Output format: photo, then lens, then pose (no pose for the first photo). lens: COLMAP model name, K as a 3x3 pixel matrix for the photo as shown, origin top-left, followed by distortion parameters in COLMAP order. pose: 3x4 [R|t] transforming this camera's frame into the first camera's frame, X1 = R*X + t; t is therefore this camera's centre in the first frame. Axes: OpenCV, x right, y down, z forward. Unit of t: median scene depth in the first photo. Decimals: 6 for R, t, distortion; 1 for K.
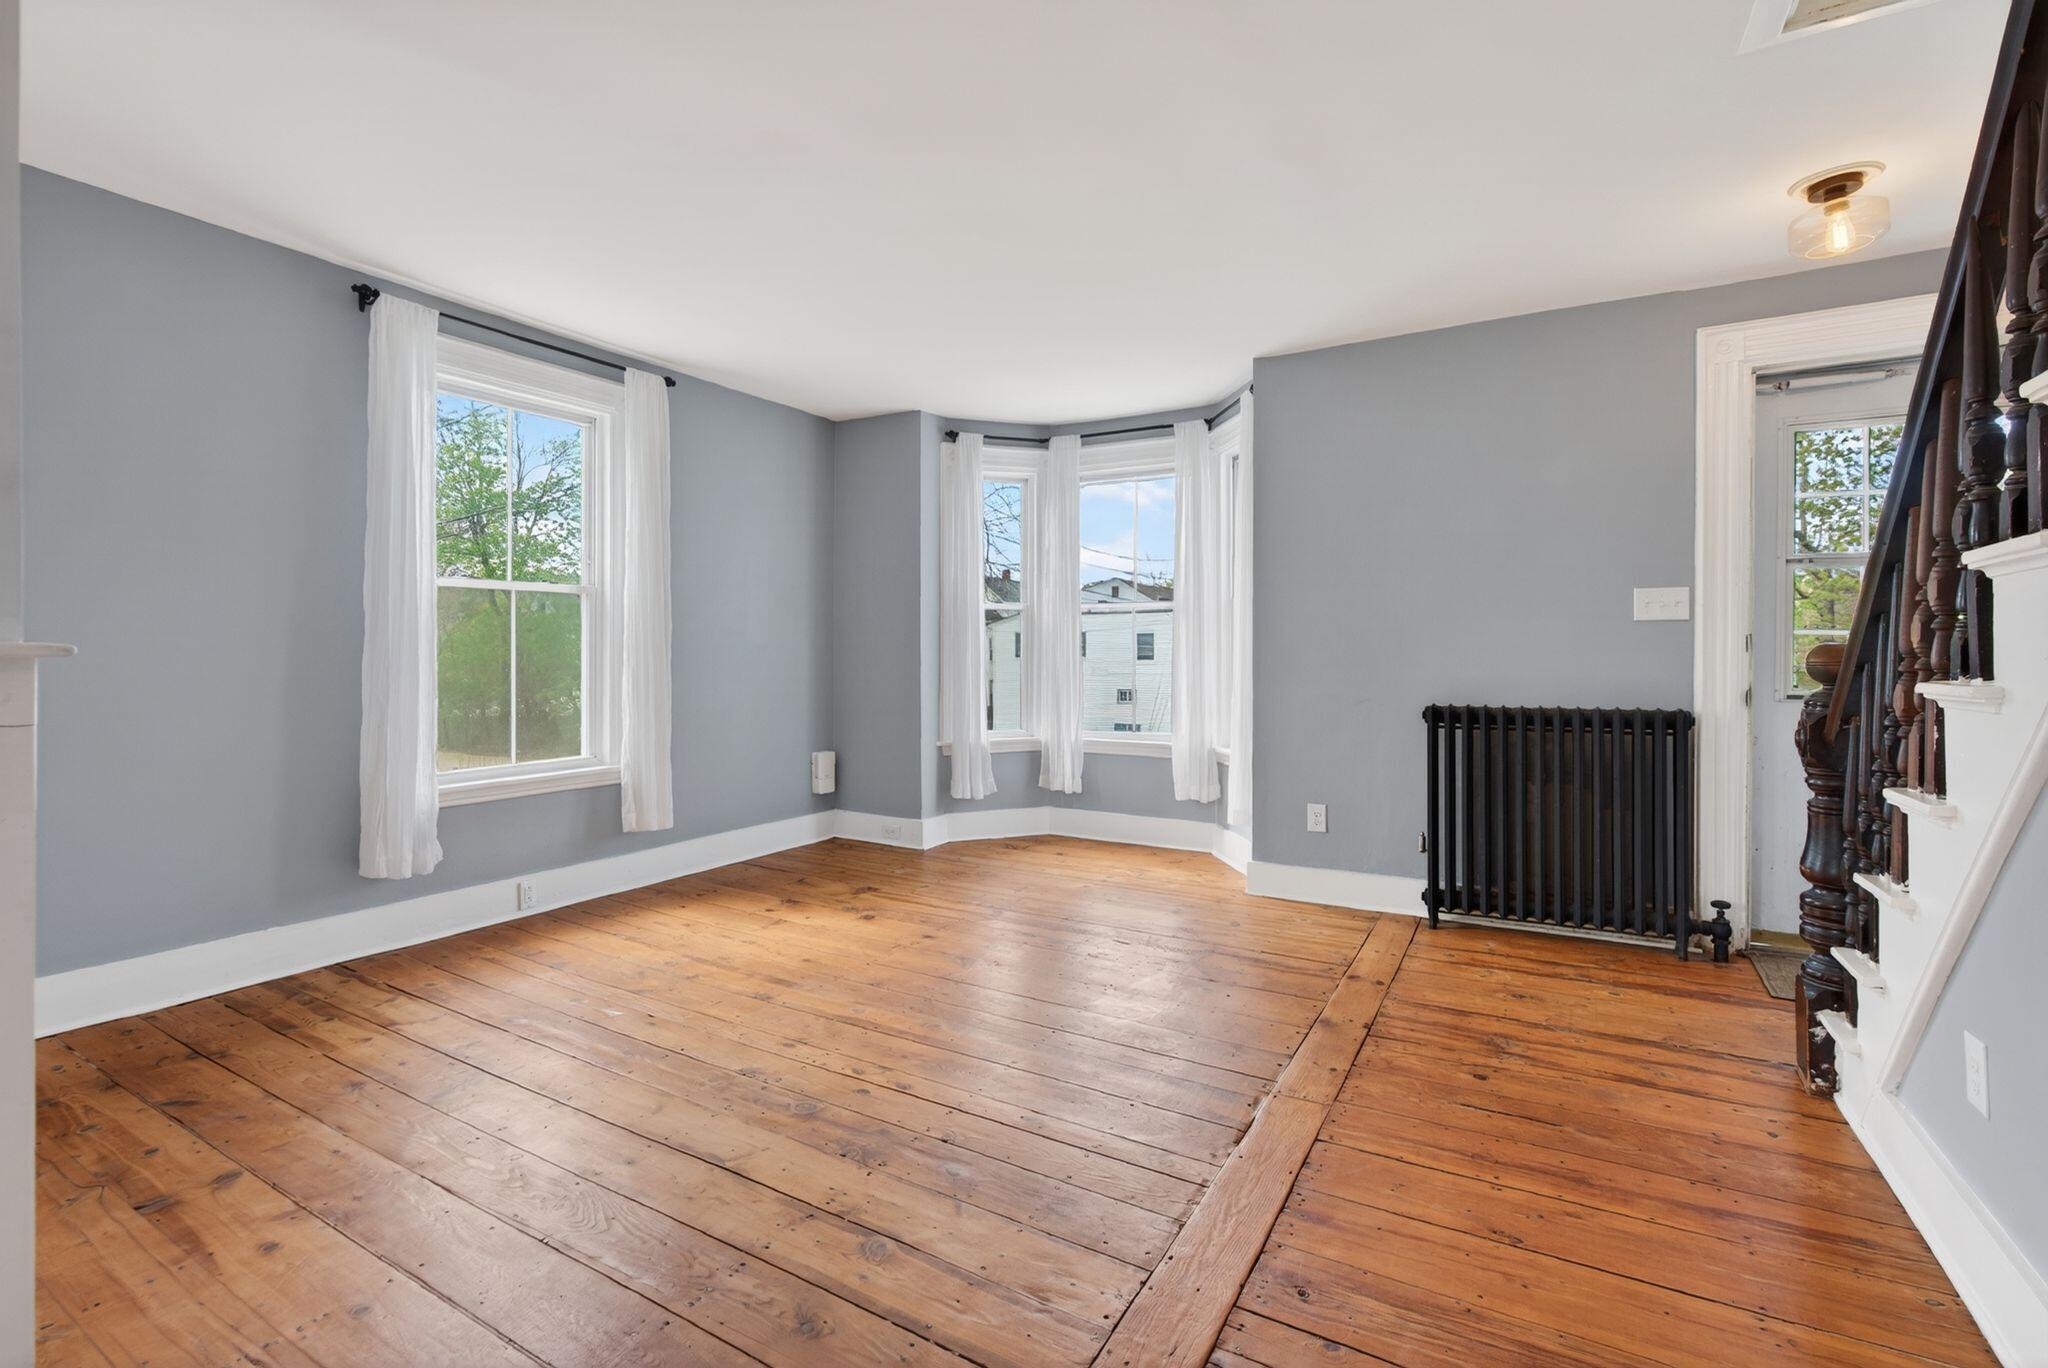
lens RADIAL K [[933.2, 0, 1020.7], [0, 933.2, 663.1], [0, 0, 1]] dist [-0.001227, -0.000359]
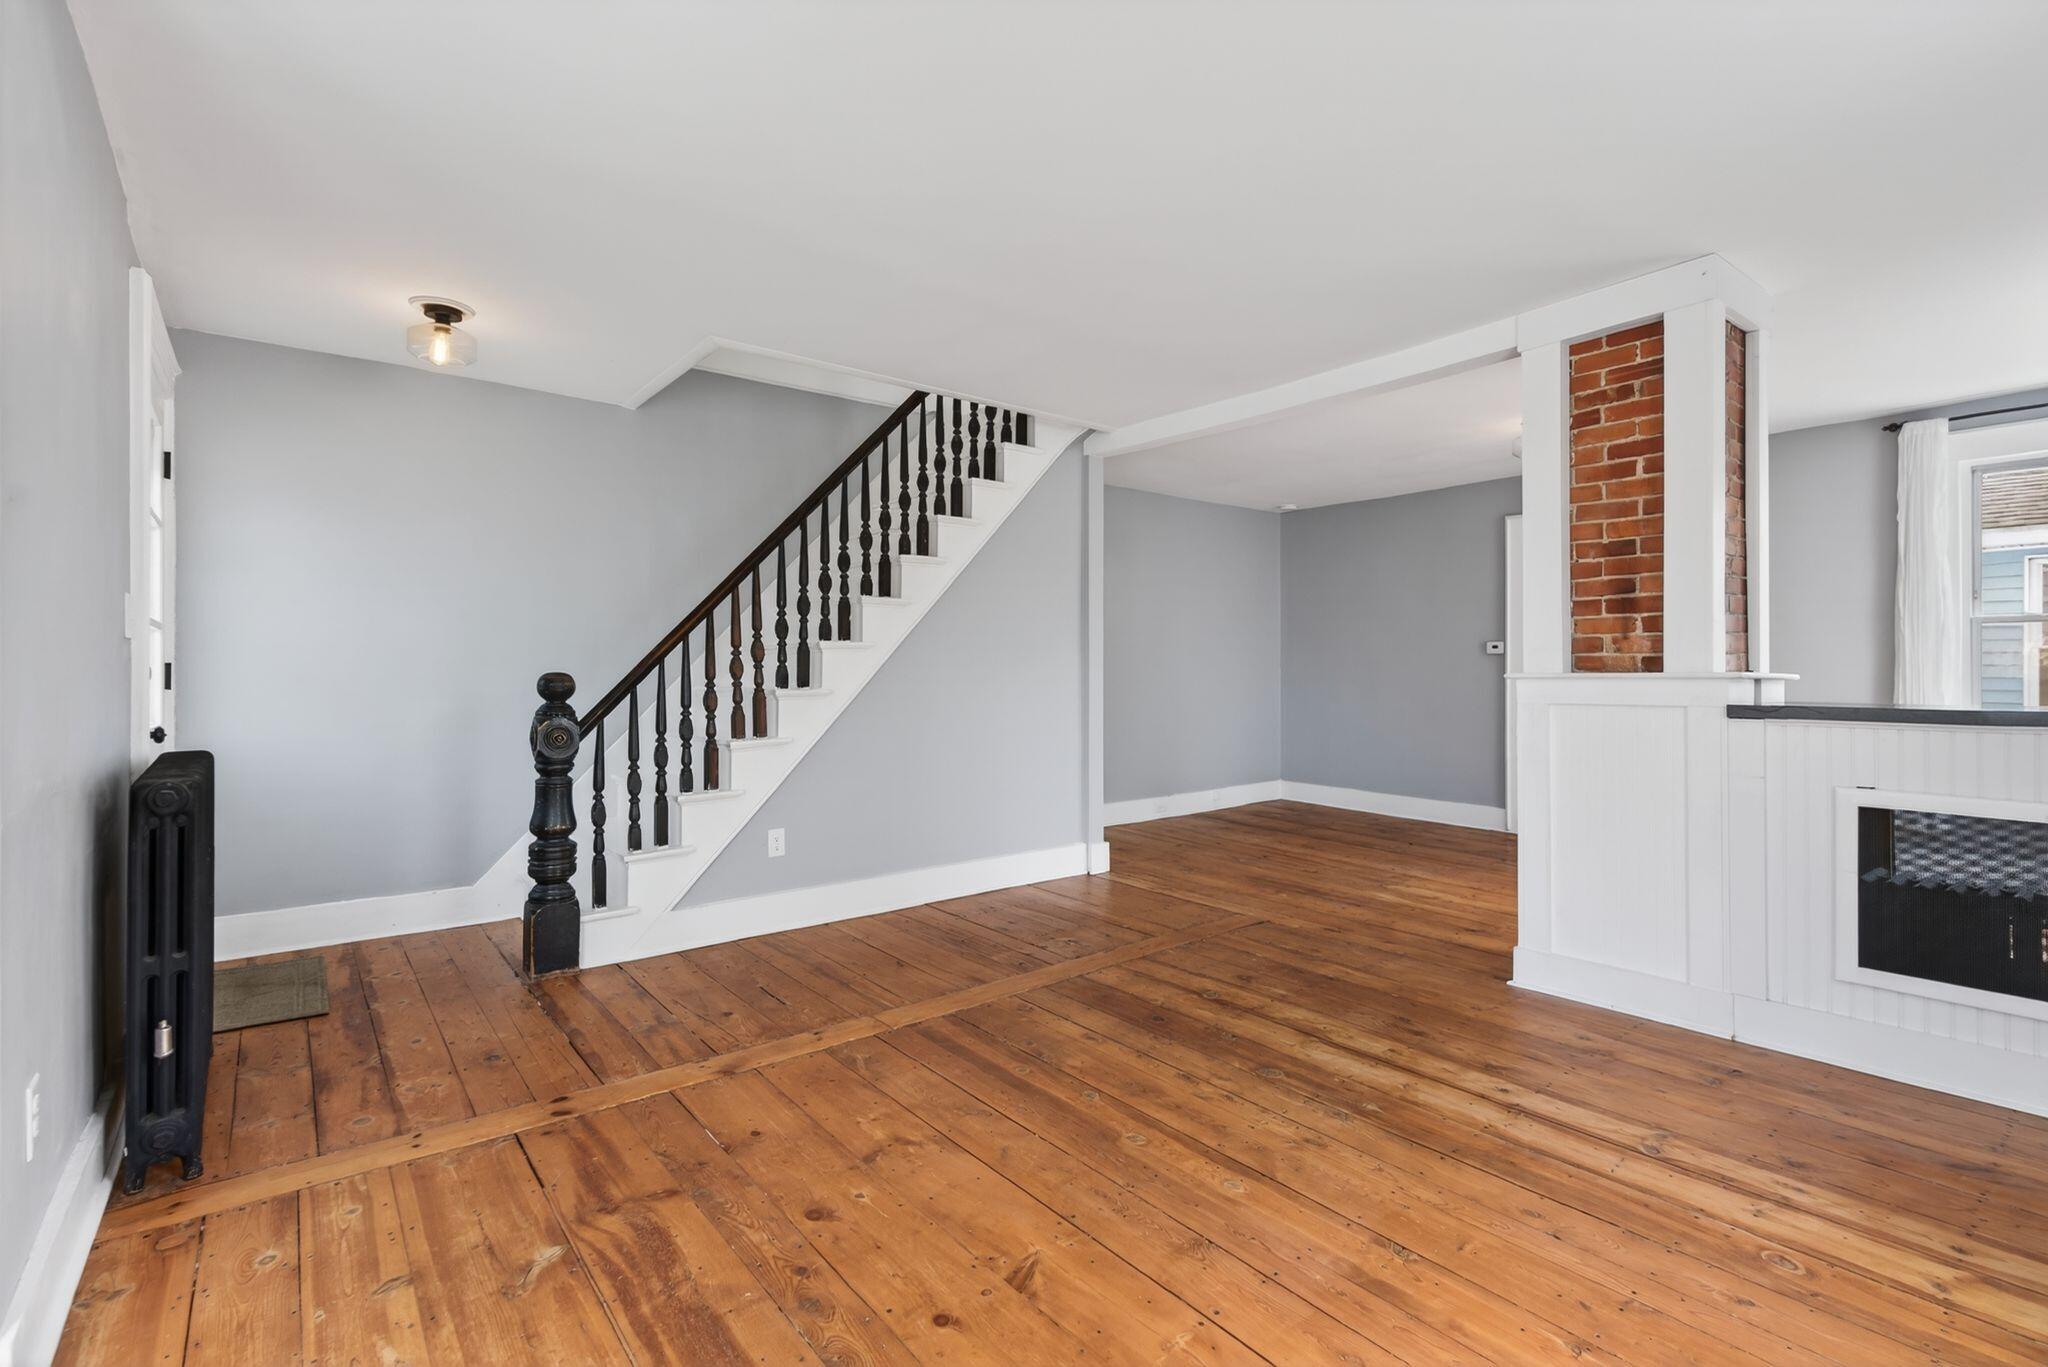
lens RADIAL K [[933.2, 0, 1020.3], [0, 933.2, 676.6], [0, 0, 1]] dist [-0.001227, -0.000359]
pose [[-0.932863, -0.001168, 0.360229, -0.306281], [0.004896, 0.999861, 0.015920, -0.028660], [-0.360198, 0.016615, -0.932728, 1.872526]]
